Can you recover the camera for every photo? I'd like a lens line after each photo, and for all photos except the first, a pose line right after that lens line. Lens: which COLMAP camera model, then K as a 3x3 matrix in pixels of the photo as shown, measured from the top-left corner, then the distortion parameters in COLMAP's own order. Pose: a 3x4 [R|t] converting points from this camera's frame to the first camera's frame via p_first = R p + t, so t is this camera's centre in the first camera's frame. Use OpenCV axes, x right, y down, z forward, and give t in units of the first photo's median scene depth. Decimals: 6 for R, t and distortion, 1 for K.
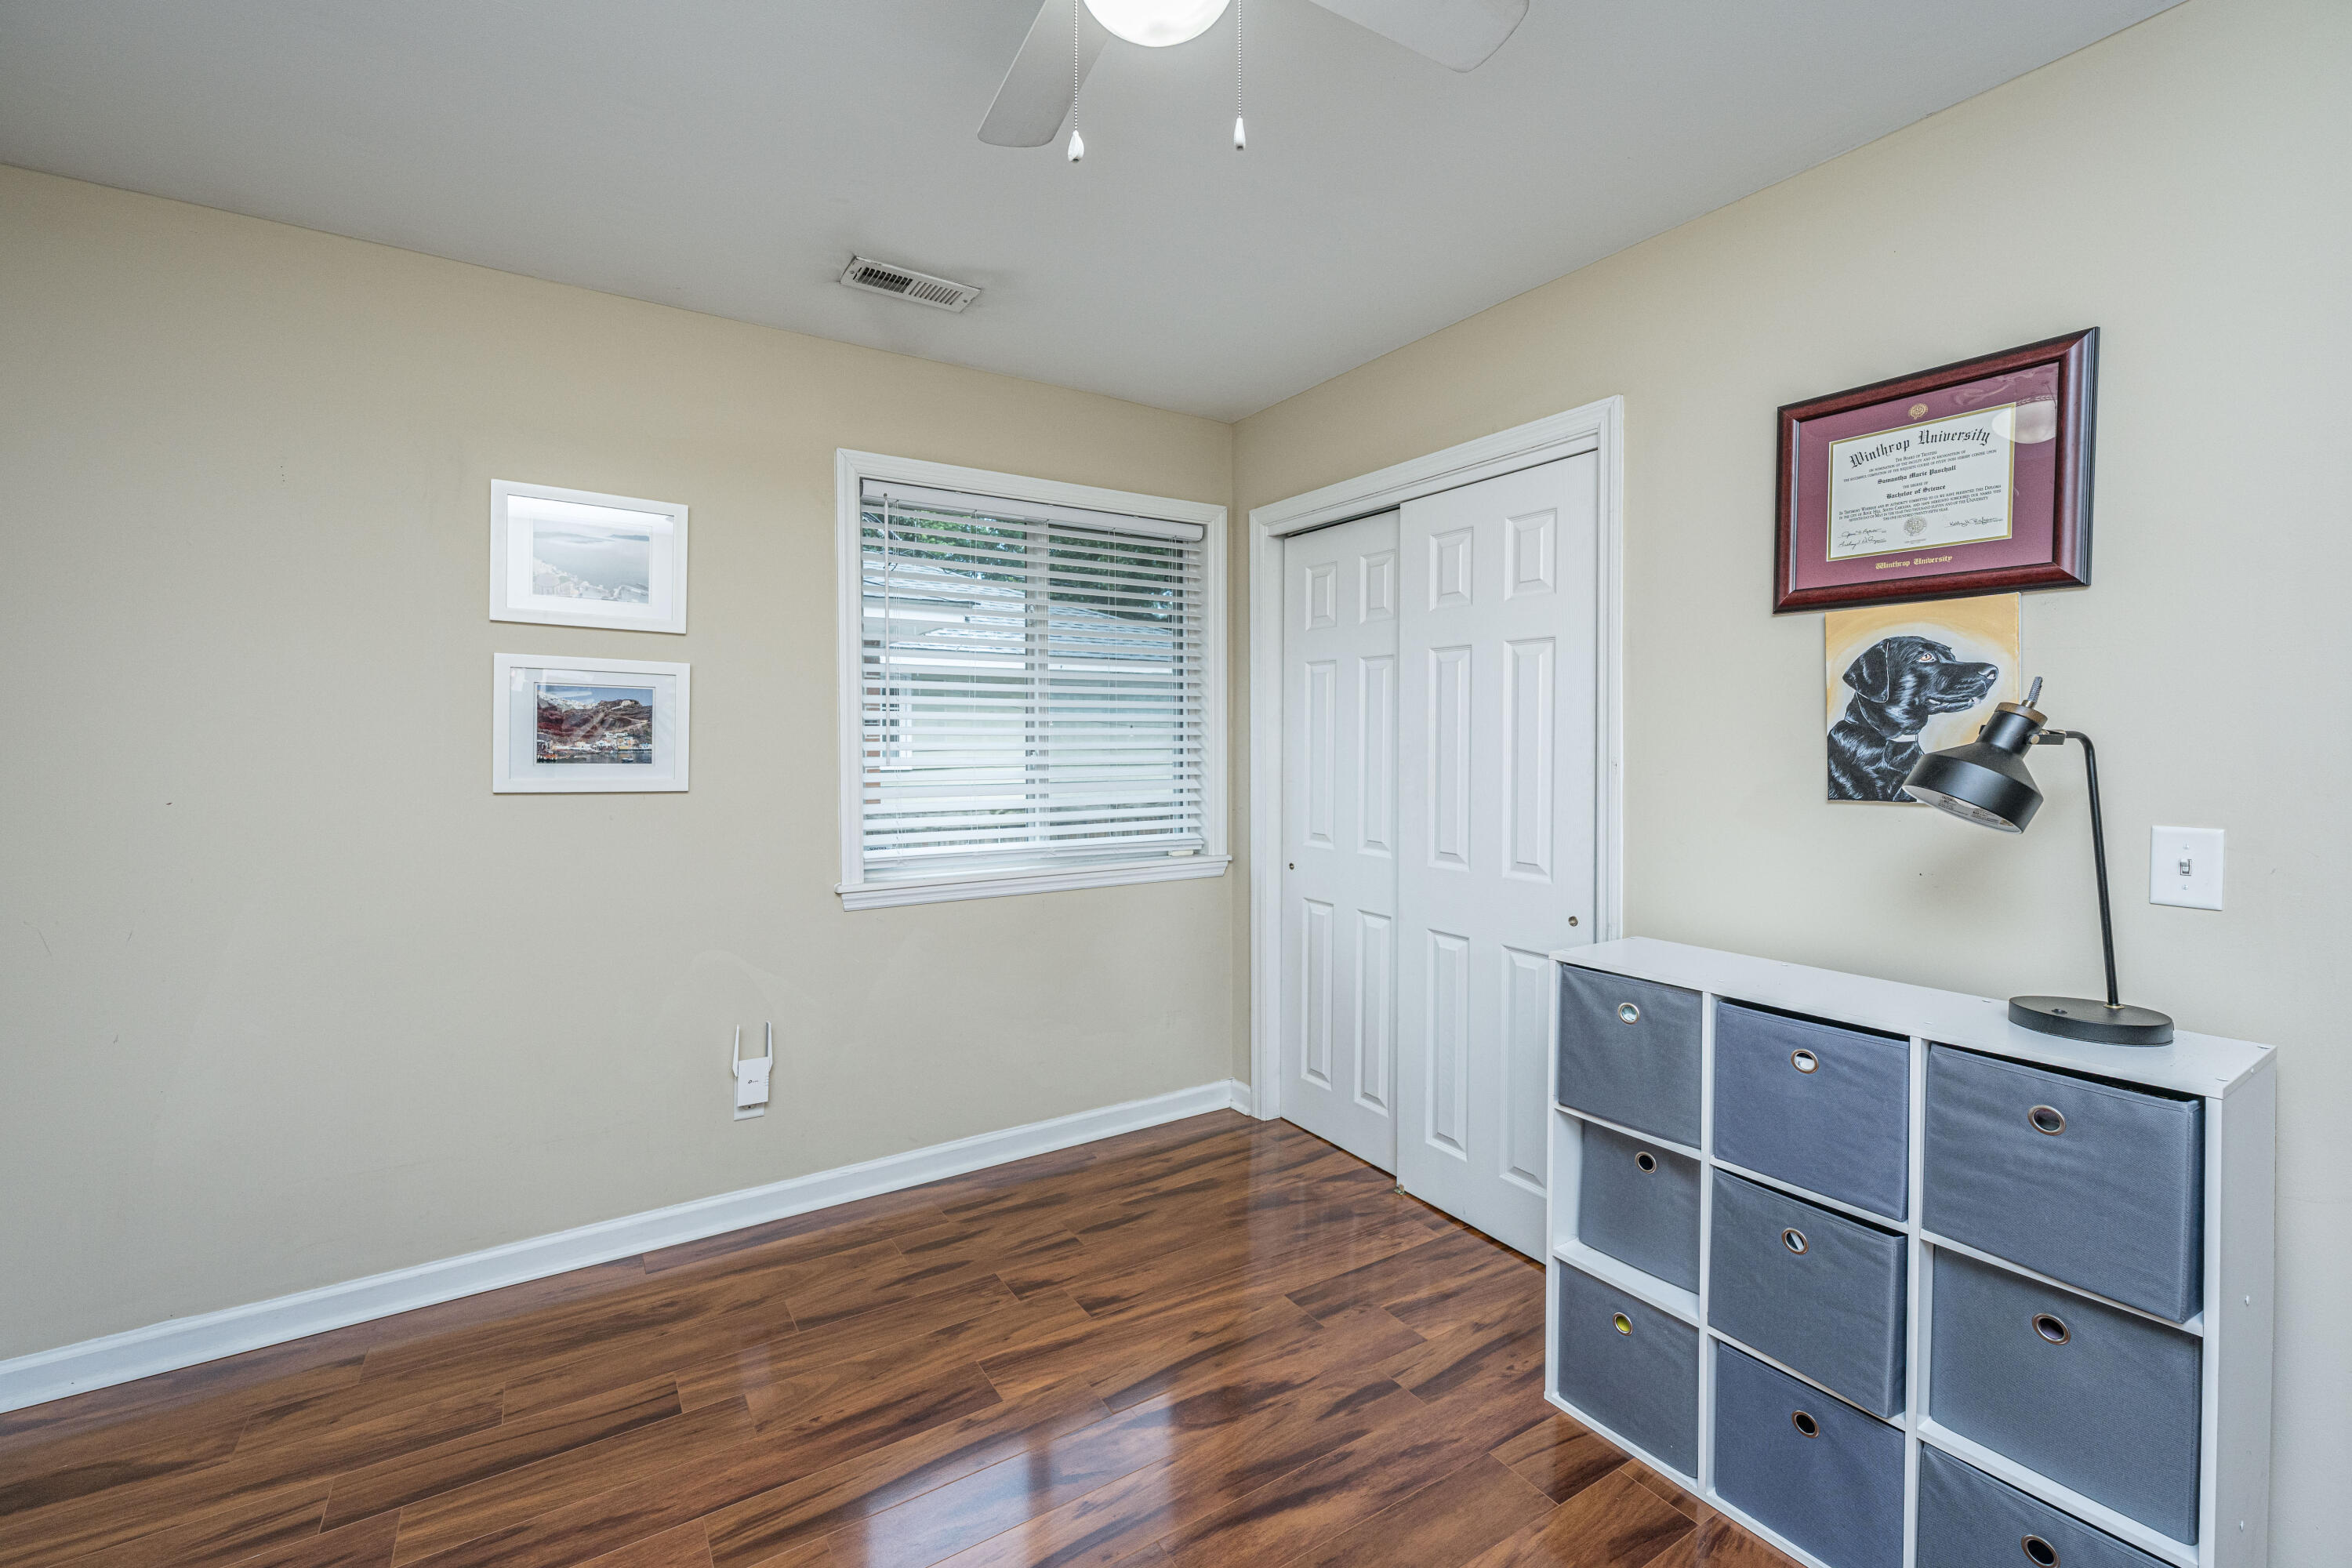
lens RADIAL K [[968.8, 0, 1118.2], [0, 968.8, 760.9], [0, 0, 1]] dist [-0.005604, 0.000144]
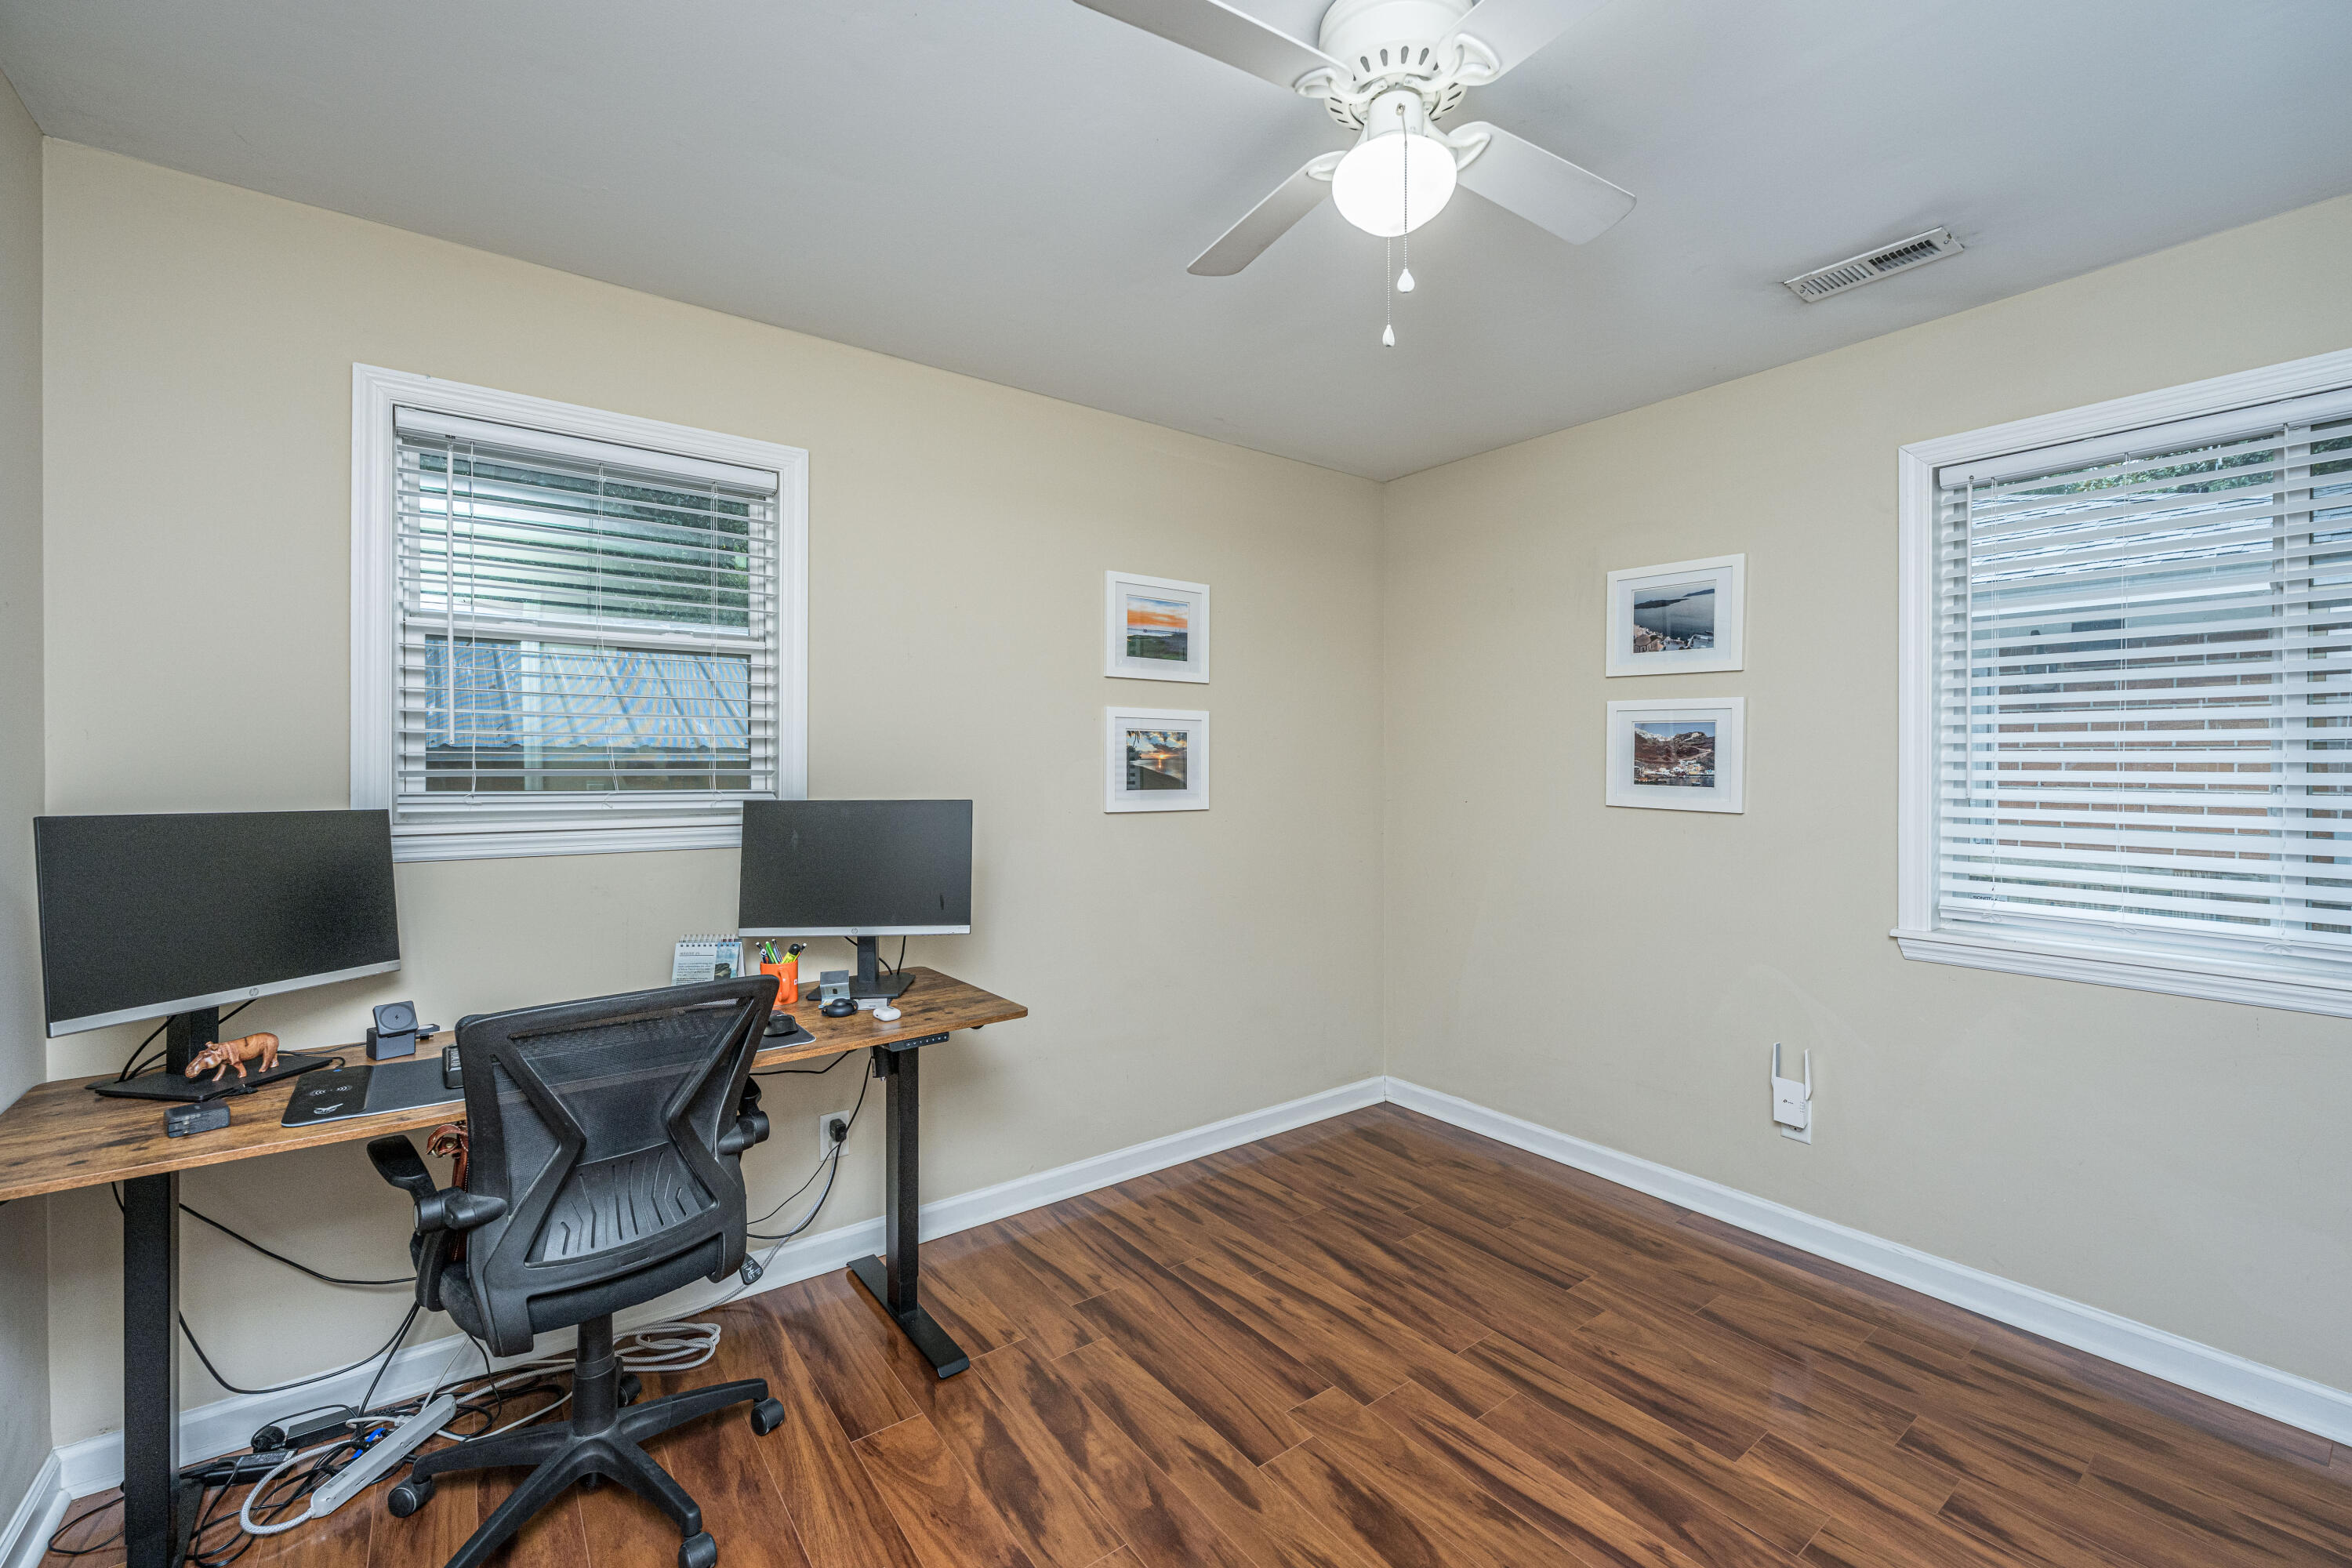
lens RADIAL K [[968.8, 0, 1183.1], [0, 968.8, 767.5], [0, 0, 1]] dist [-0.005604, 0.000144]
pose [[0.092848, 0.007012, -0.995656, 0.626345], [-0.021247, 0.999761, 0.005060, -0.013910], [0.995454, 0.020685, 0.092975, 0.286955]]
